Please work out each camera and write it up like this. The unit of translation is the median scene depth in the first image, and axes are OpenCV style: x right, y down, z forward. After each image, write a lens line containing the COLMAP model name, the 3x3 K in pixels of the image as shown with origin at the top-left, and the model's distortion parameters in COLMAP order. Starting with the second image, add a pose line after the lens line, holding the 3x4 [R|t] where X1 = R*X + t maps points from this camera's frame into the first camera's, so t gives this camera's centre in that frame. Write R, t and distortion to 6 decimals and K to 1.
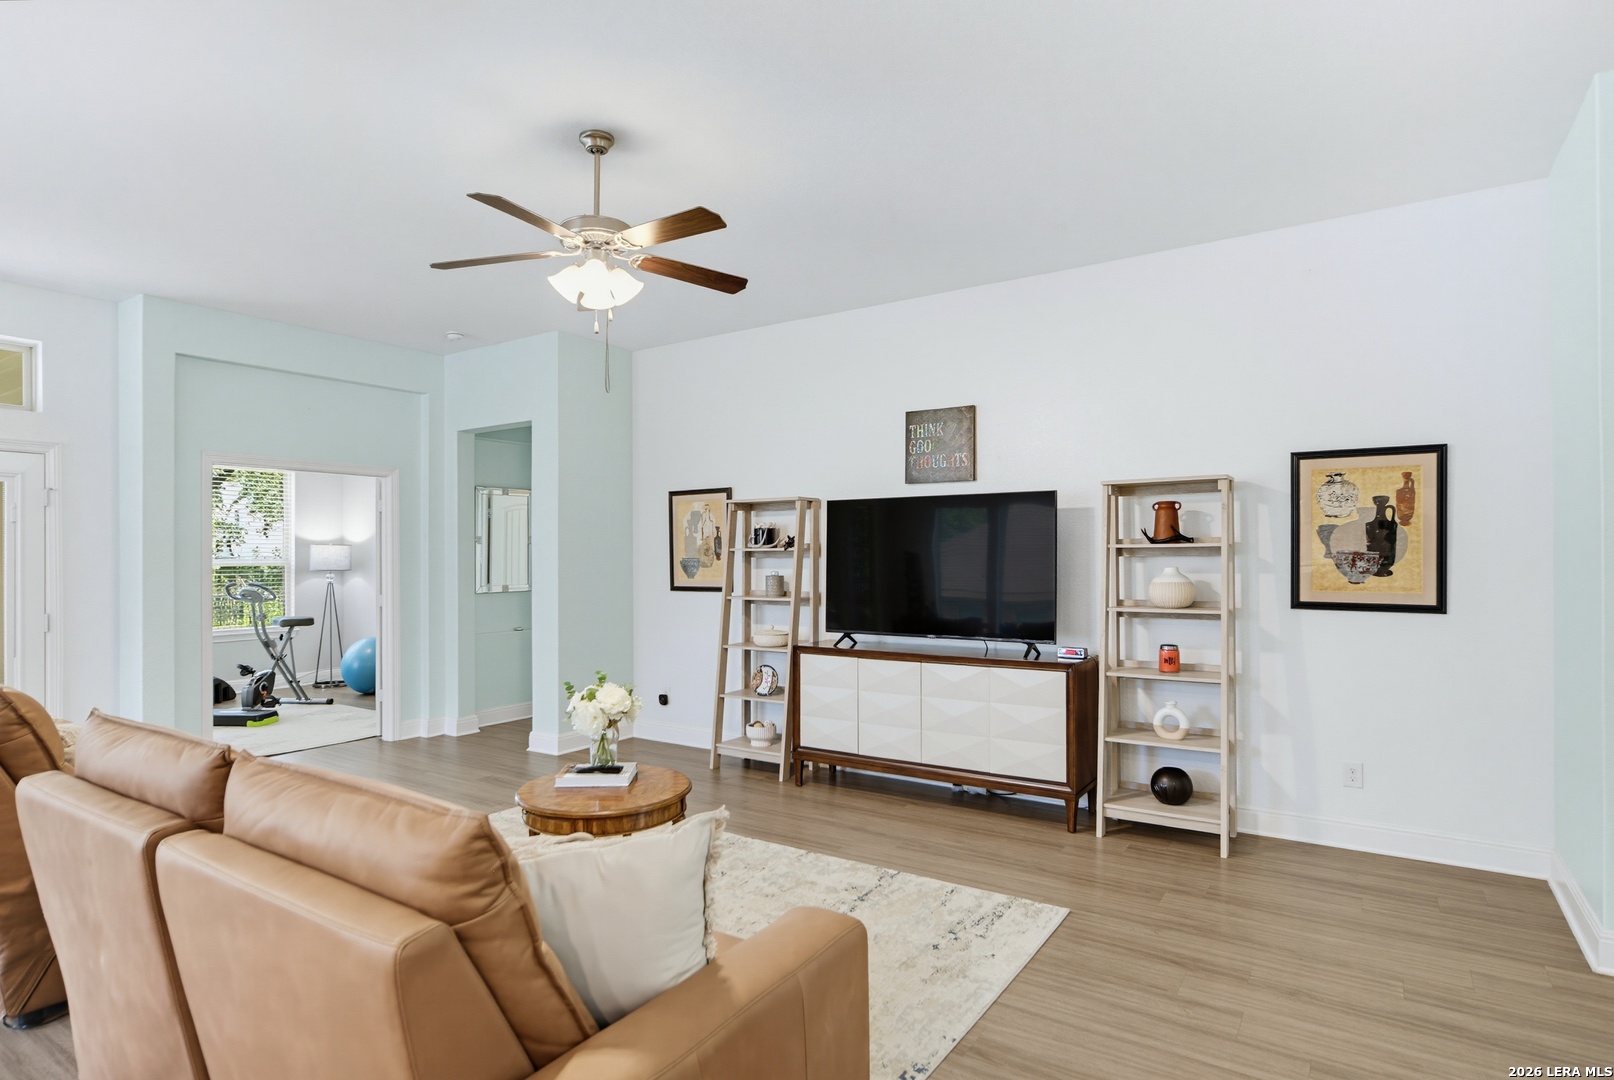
lens RADIAL K [[863.2, 0, 800.0], [0, 863.2, 555.1], [0, 0, 1]] dist [-0.002564, 0.003635]
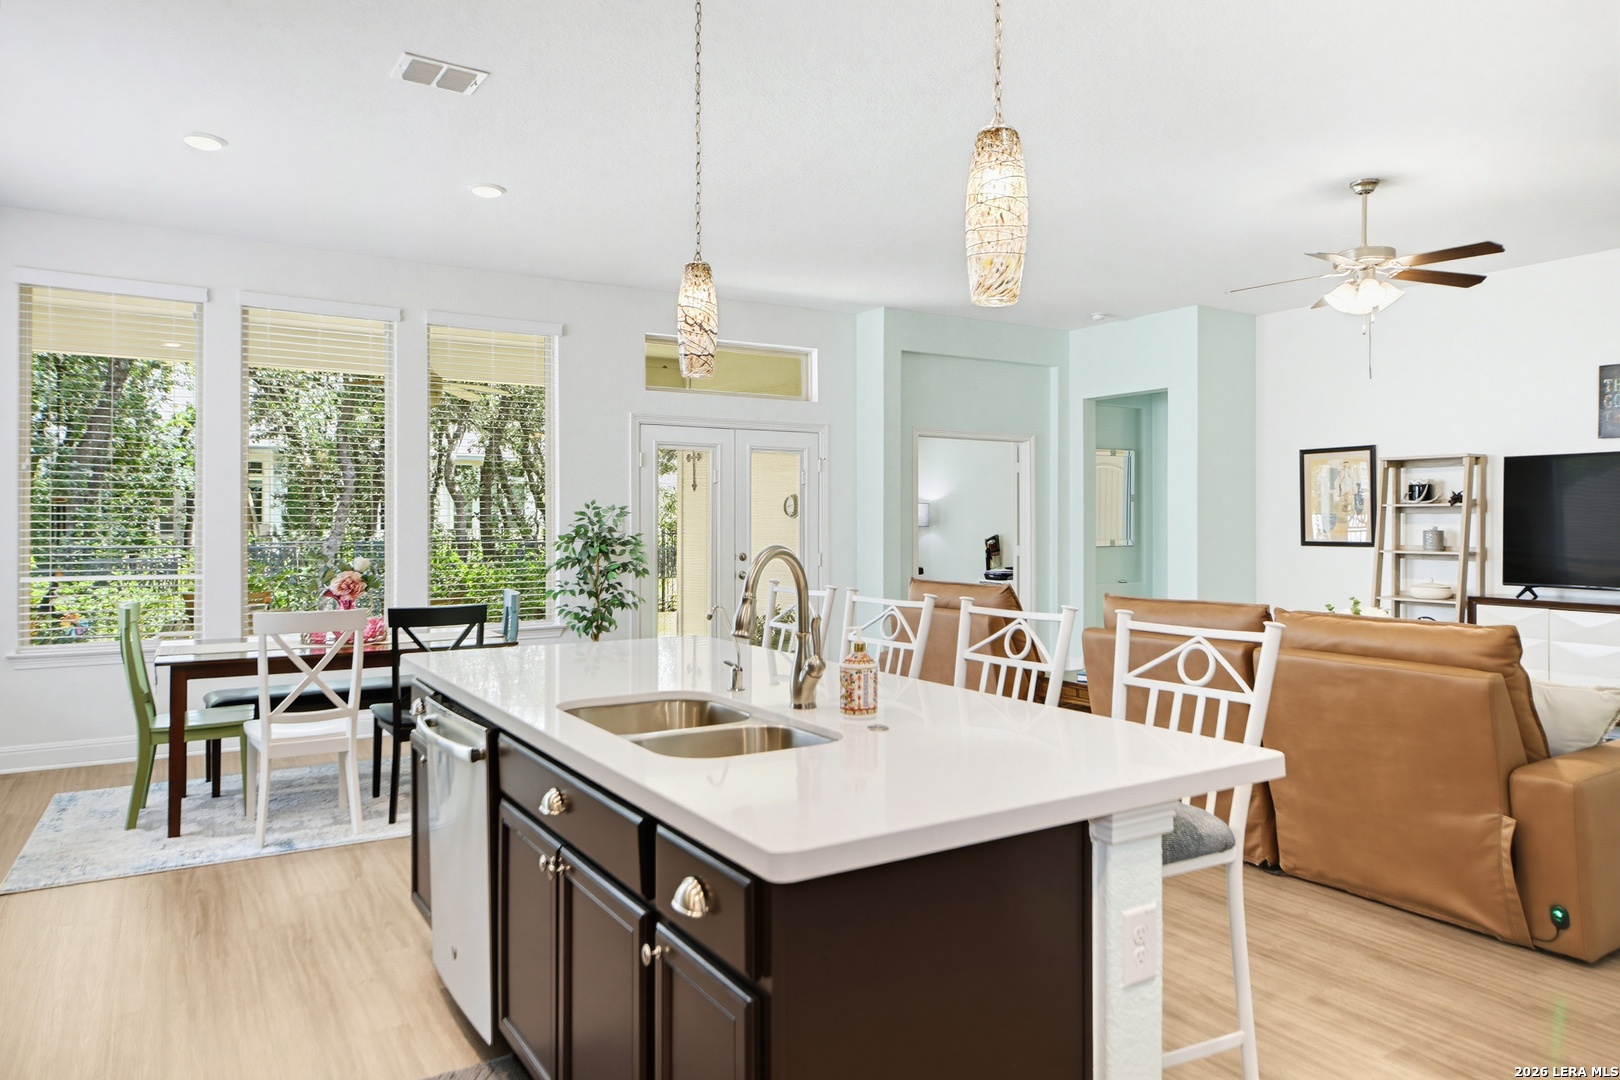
lens RADIAL K [[1057.7, 0, 816.2], [0, 1057.7, 519.3], [0, 0, 1]] dist [0.003303, 0.004758]
pose [[0.917642, 0.004715, -0.397380, -0.227392], [-0.004806, 0.999988, 0.000768, 0.014474], [0.397379, 0.001205, 0.917654, -0.498880]]
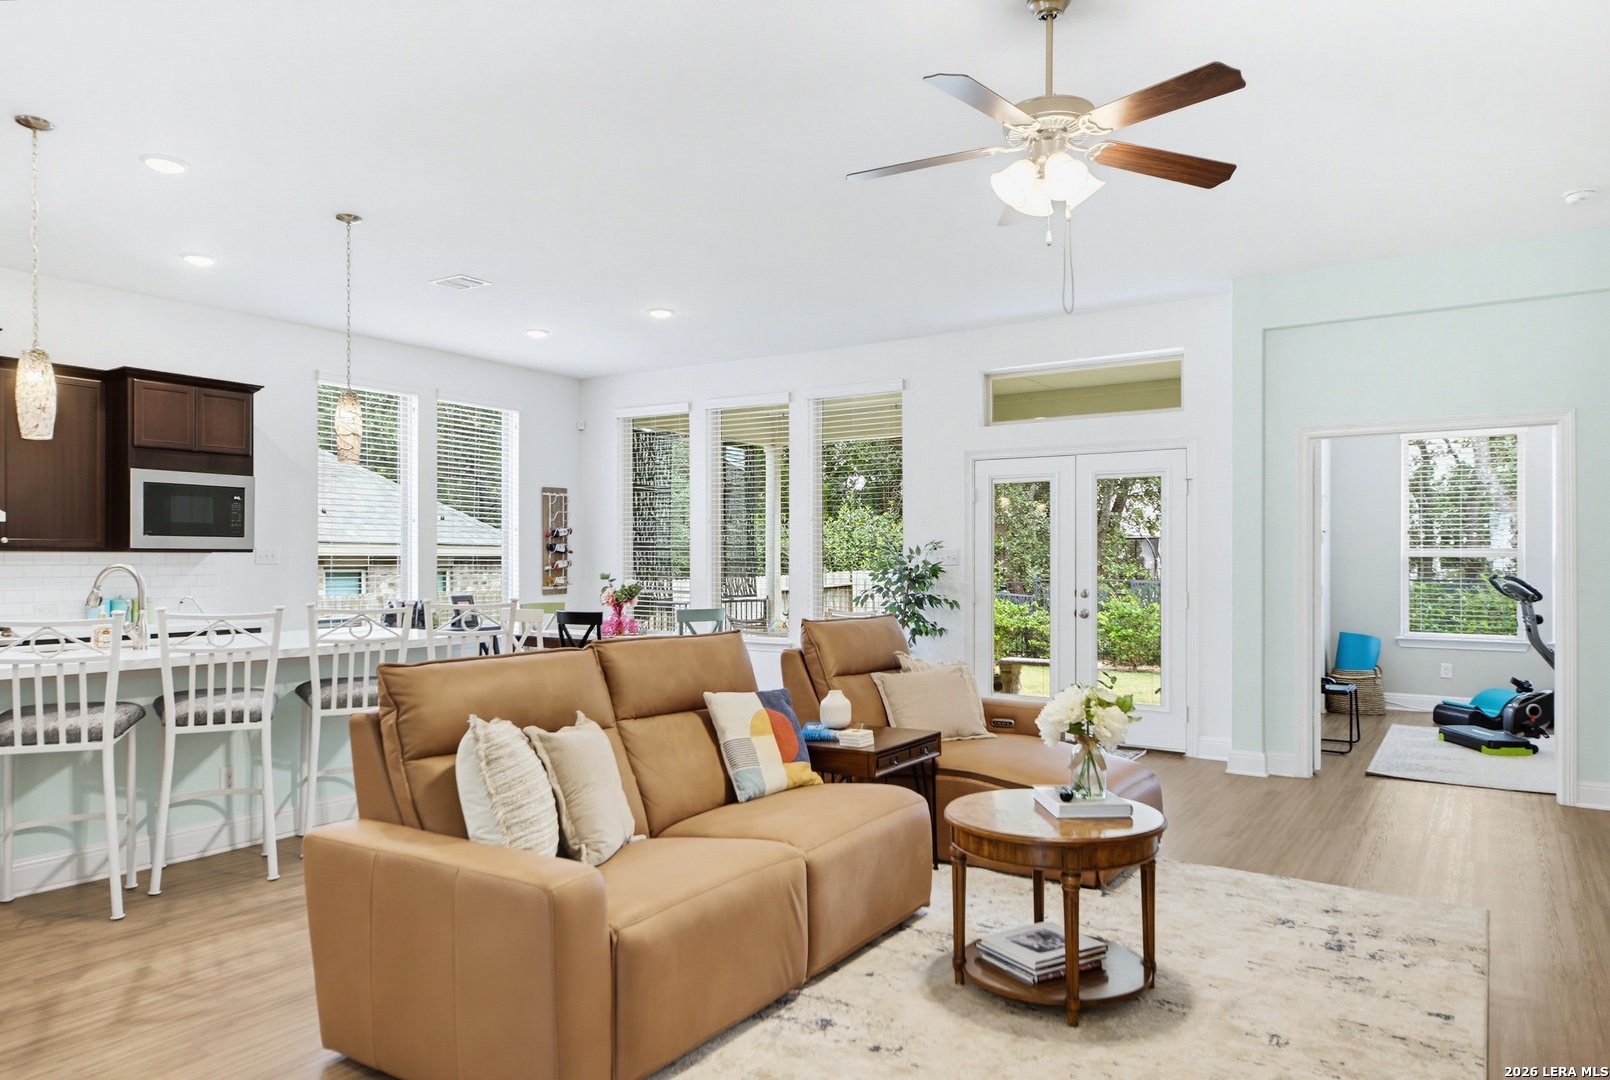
lens RADIAL K [[1051.2, 0, 808.3], [0, 1051.2, 554.7], [0, 0, 1]] dist [0.003303, 0.004758]
pose [[0.011410, 0.000121, -0.999935, 0.471942], [-0.000922, 1.000000, 0.000110, 0.020997], [0.999934, 0.000921, 0.011410, 0.489873]]
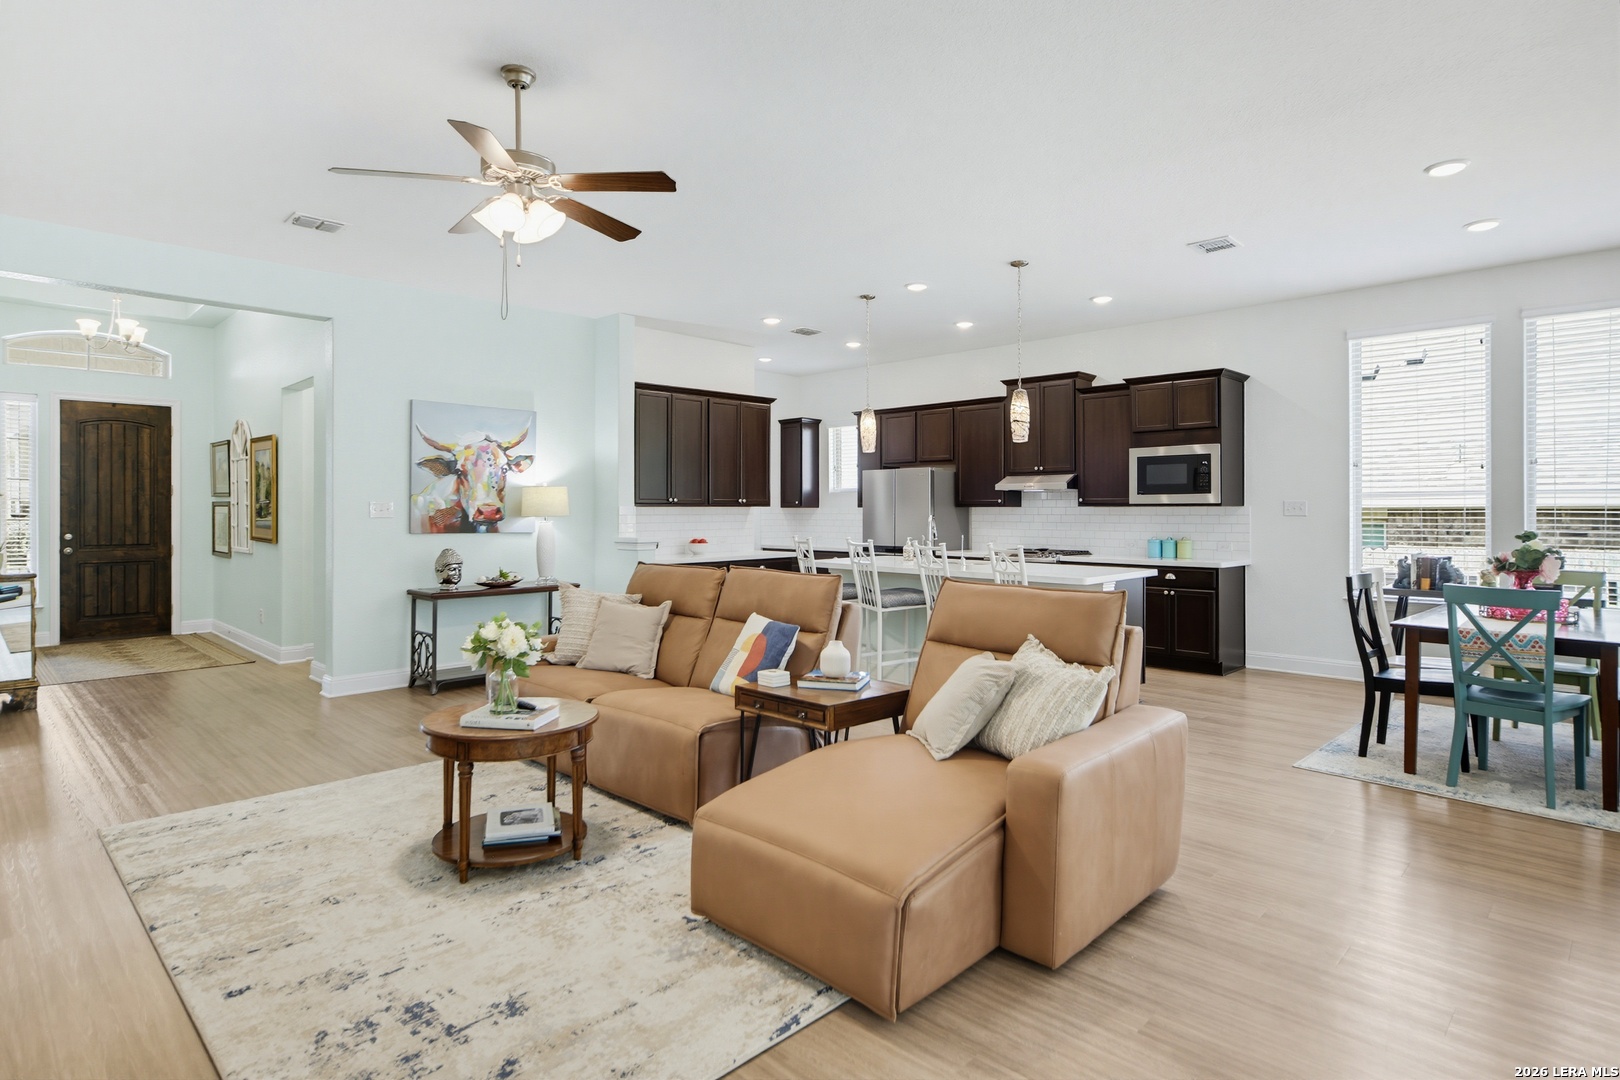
lens RADIAL K [[866.4, 0, 799.1], [0, 866.4, 504.7], [0, 0, 1]] dist [-0.002564, 0.003635]
pose [[-0.980643, 0.008898, 0.195602, -0.482453], [0.007915, 0.999952, -0.005803, 0.019769], [-0.195644, -0.004143, -0.980666, 1.233806]]
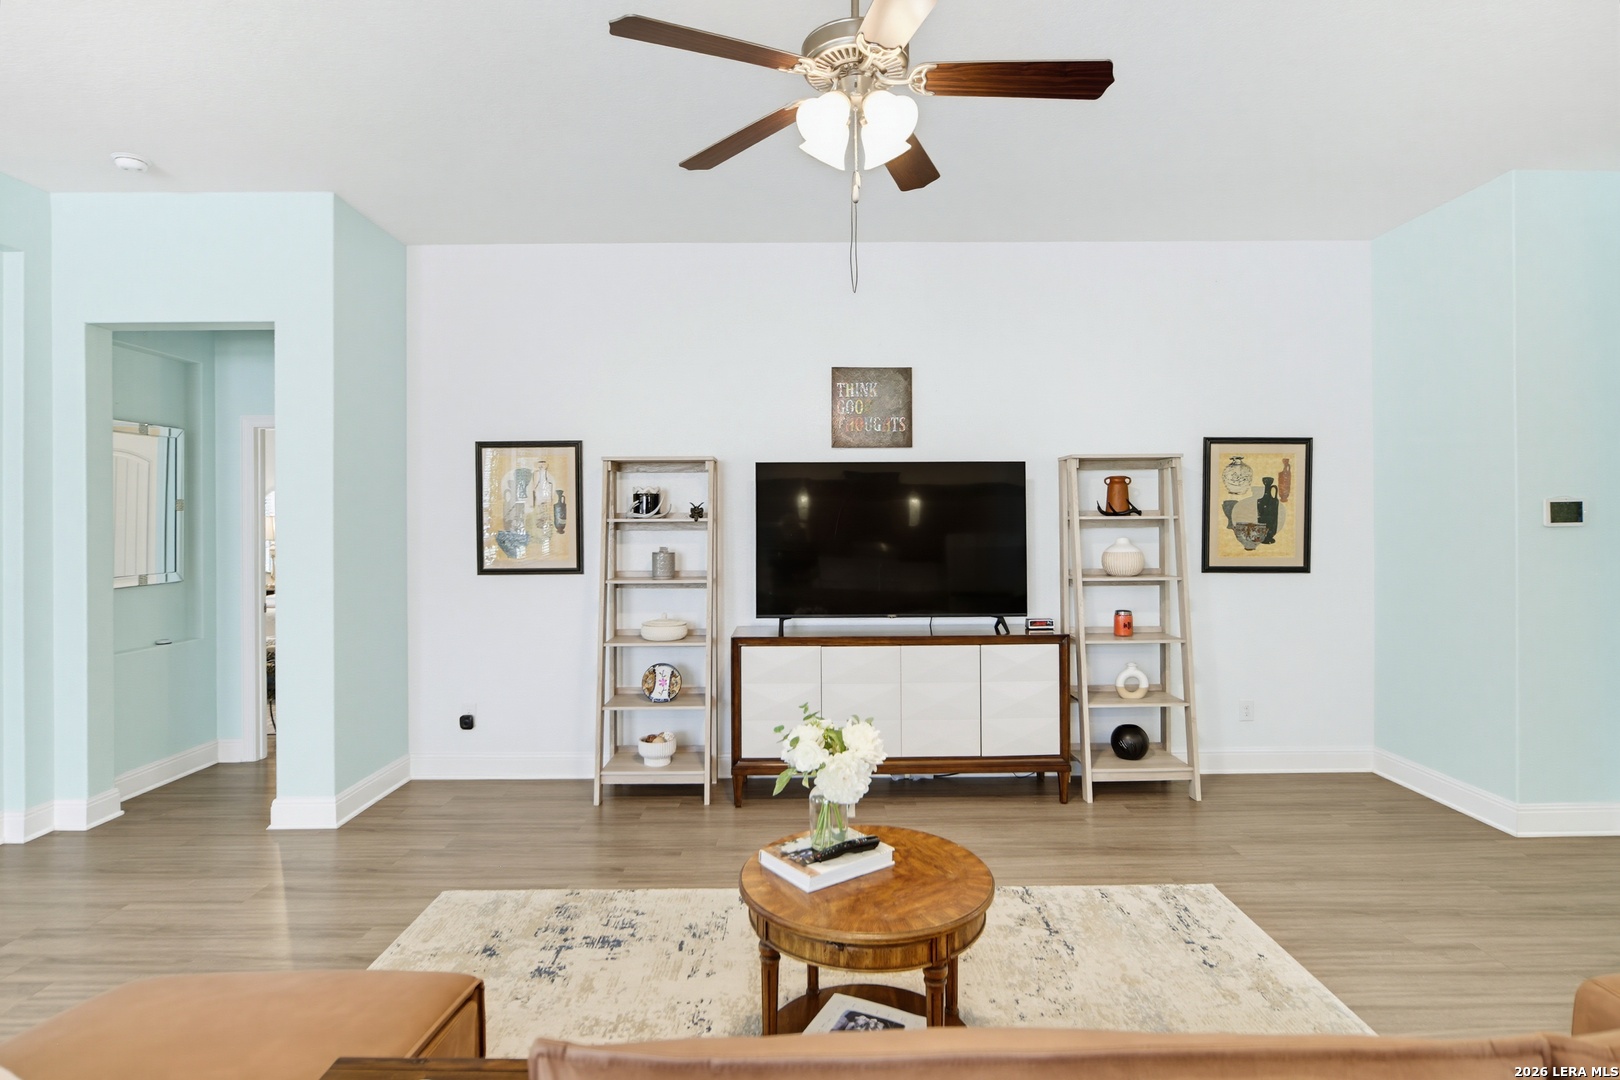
lens RADIAL K [[840.4, 0, 810.6], [0, 840.4, 520.0], [0, 0, 1]] dist [-0.011894, 0.008554]
pose [[0.826743, 0.001161, 0.562579, -0.405651], [0.001118, 0.999993, -0.003707, -0.004031], [-0.562579, 0.003693, 0.826735, 0.304386]]
